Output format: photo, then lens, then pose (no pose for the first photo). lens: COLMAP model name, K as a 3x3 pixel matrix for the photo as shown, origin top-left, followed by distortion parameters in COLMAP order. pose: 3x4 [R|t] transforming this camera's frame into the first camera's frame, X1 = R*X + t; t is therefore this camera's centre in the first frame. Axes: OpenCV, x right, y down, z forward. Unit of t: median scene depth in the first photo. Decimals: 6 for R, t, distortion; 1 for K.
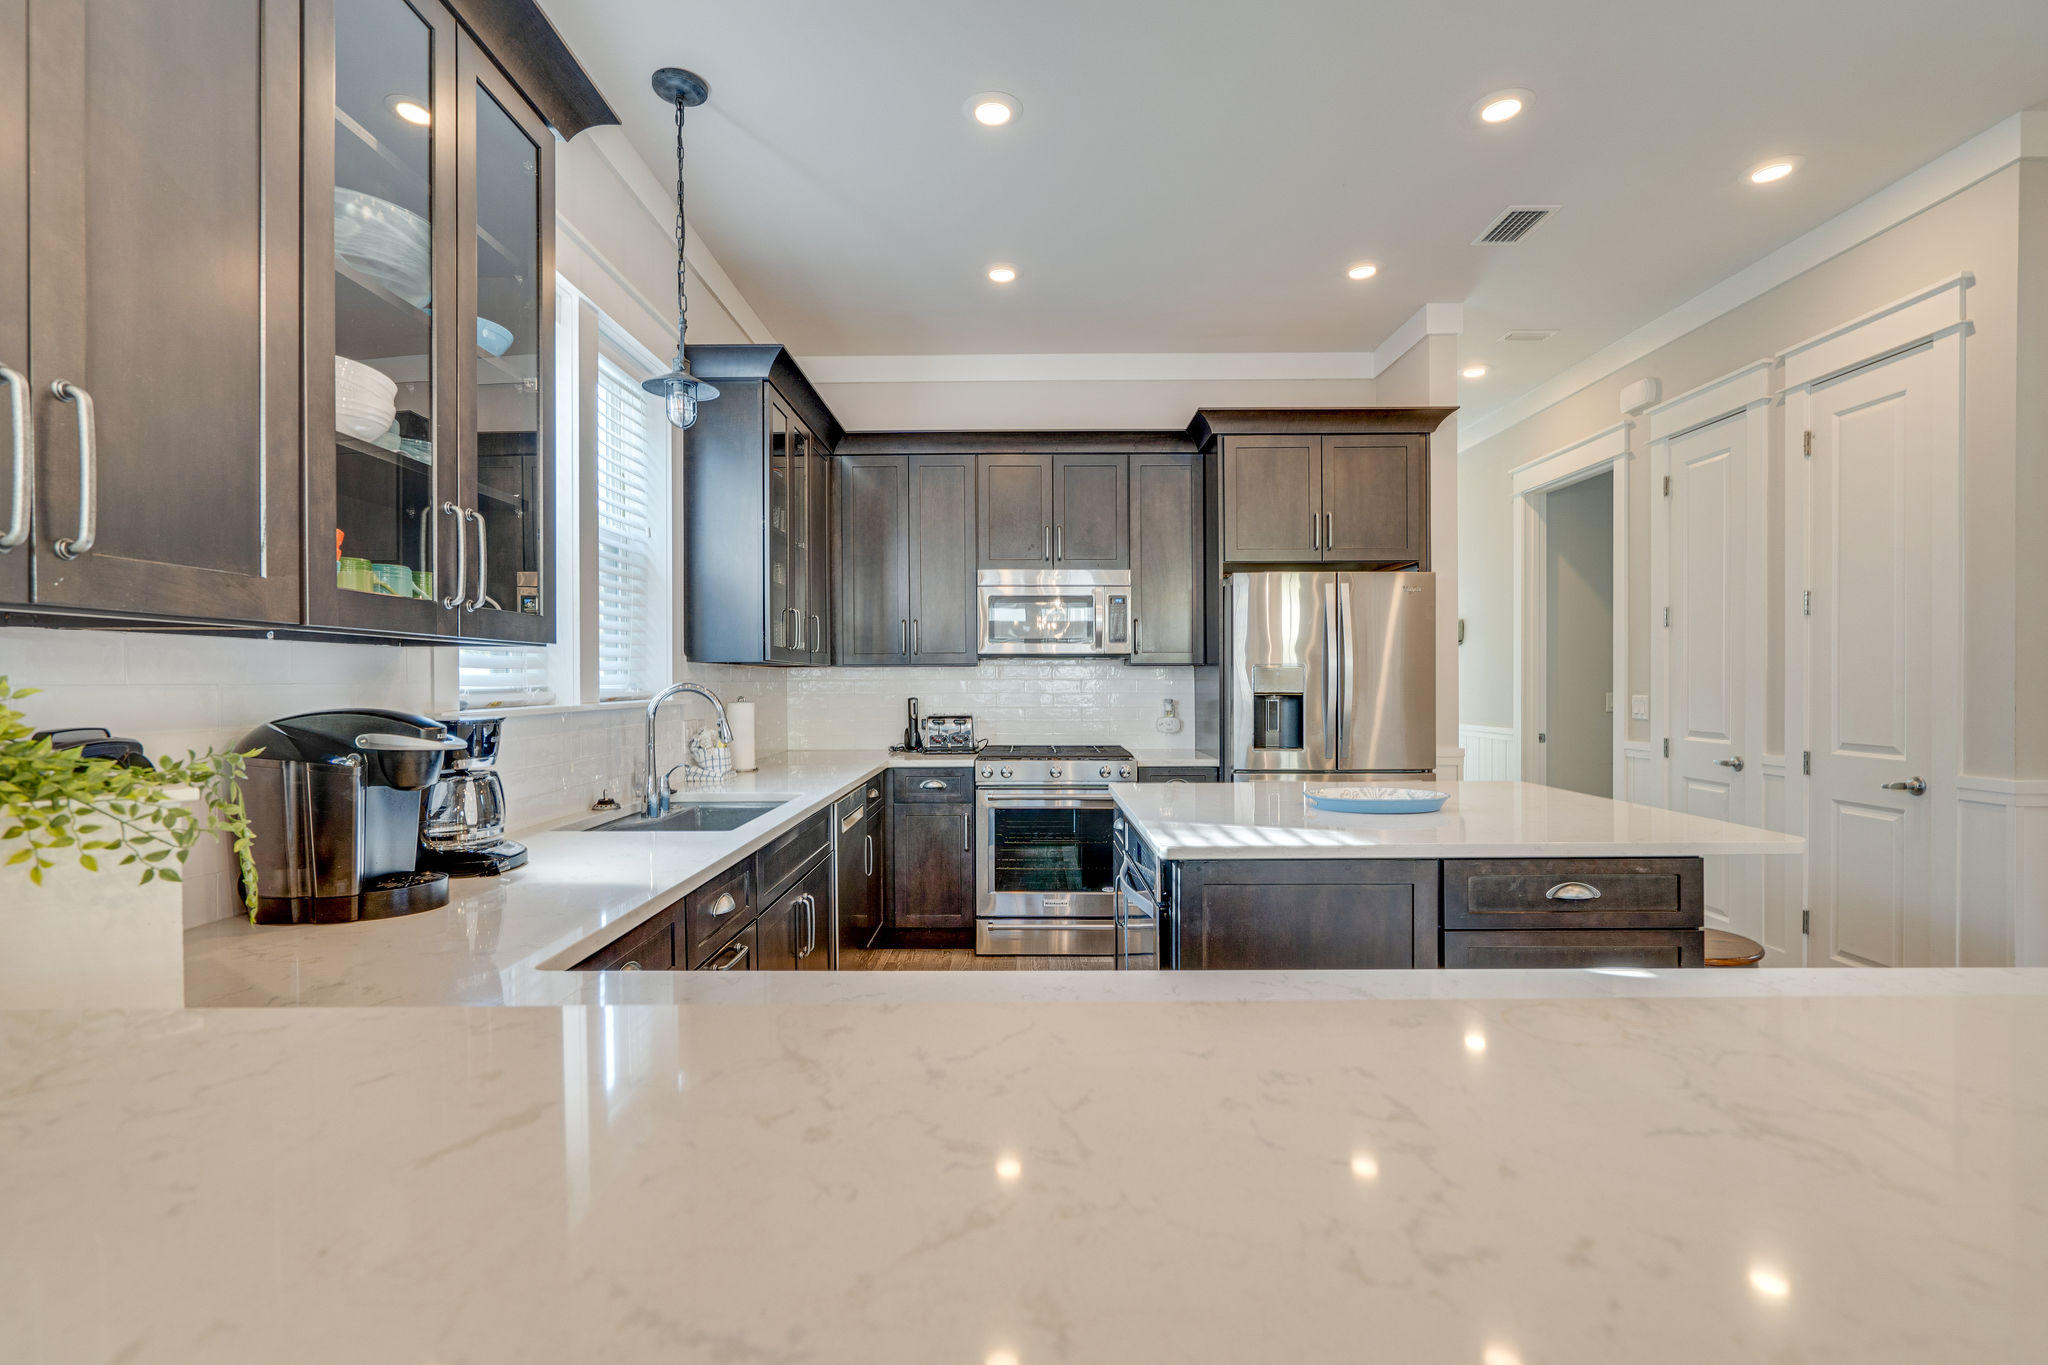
lens RADIAL K [[905.8, 0, 1026.3], [0, 905.8, 685.0], [0, 0, 1]] dist [-0.009793, 0.001789]
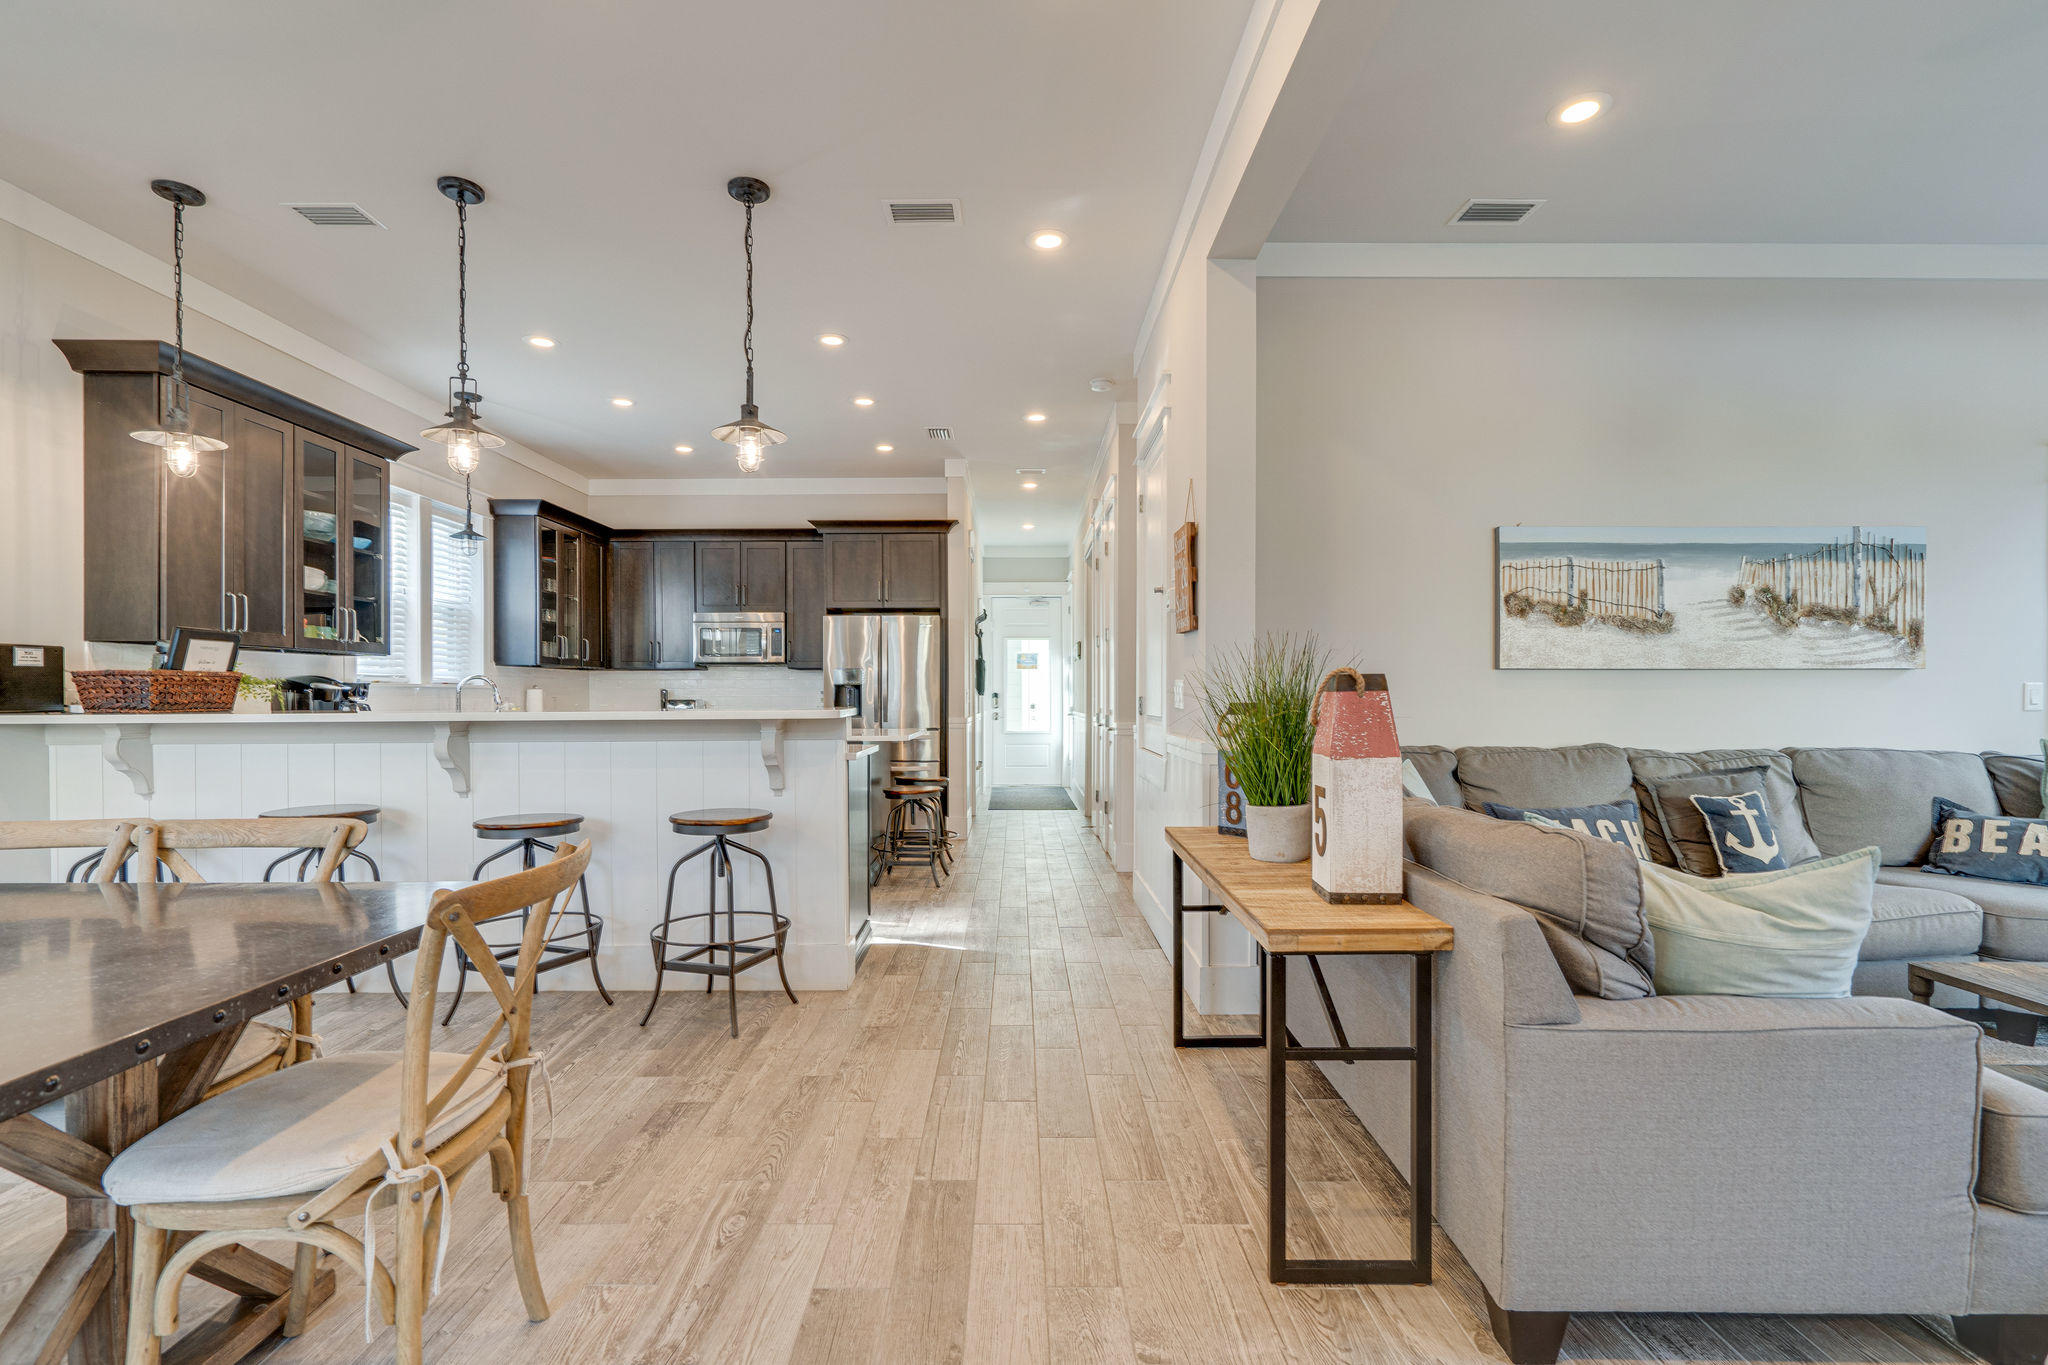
lens RADIAL K [[905.8, 0, 1024.1], [0, 905.8, 701.2], [0, 0, 1]] dist [-0.009793, 0.001789]
pose [[0.999865, 0.000630, 0.016414, 0.598408], [-0.000662, 0.999998, 0.001925, 0.038953], [-0.016413, -0.001936, 0.999863, -0.772110]]
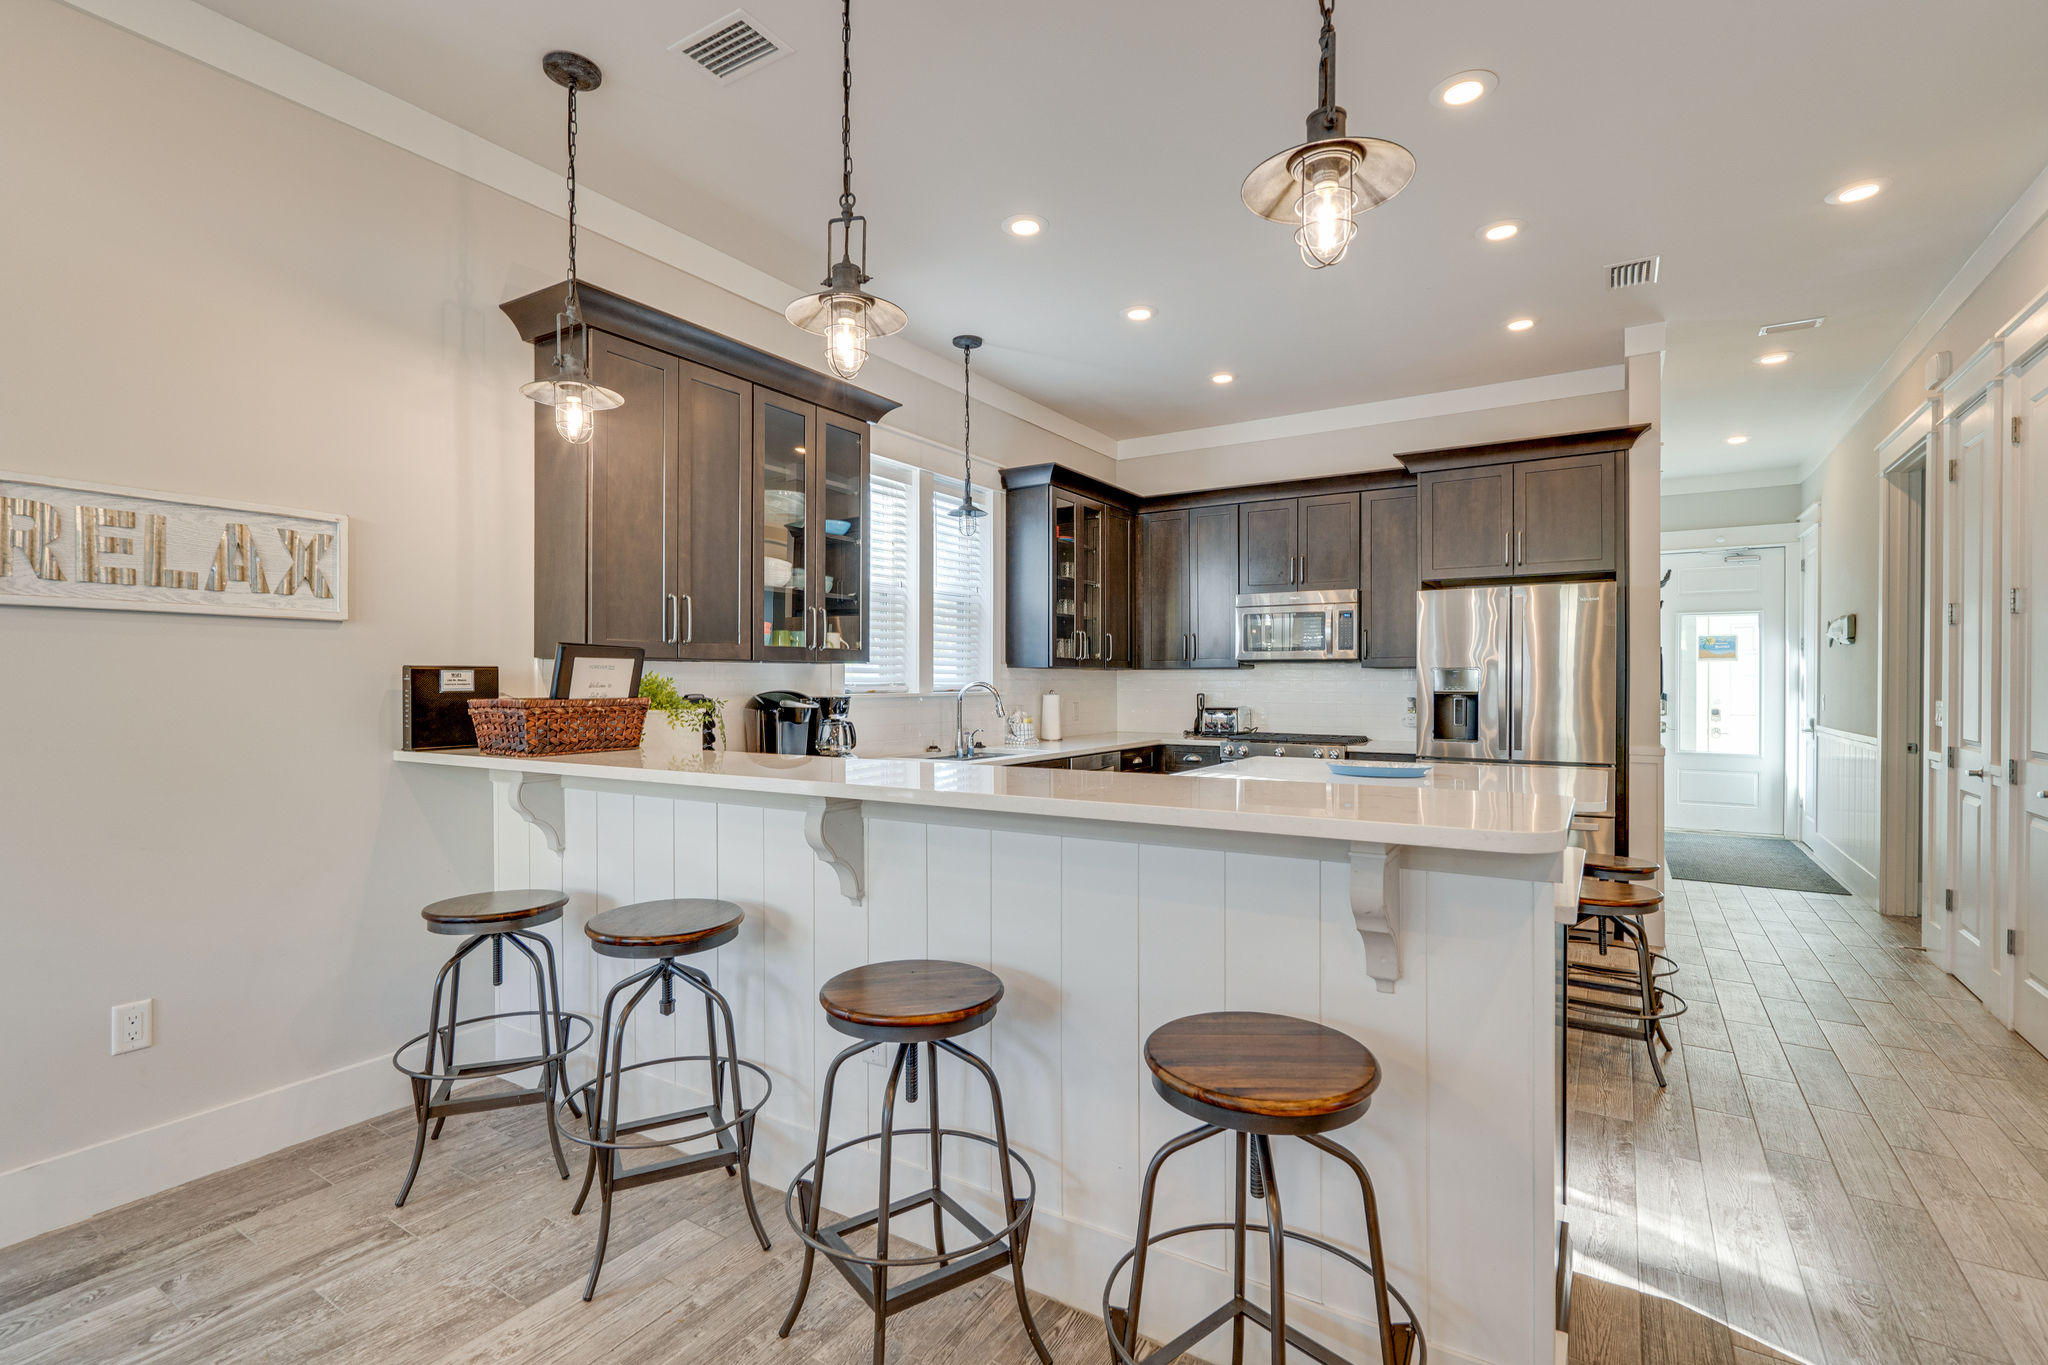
lens RADIAL K [[938.4, 0, 1041.9], [0, 938.4, 683.5], [0, 0, 1]] dist [-0.006660, 0.000249]
pose [[0.853061, 0.005269, -0.521785, 0.459135], [-0.005963, 0.999982, 0.000350, 0.000344], [0.521777, 0.002812, 0.853077, -0.316213]]
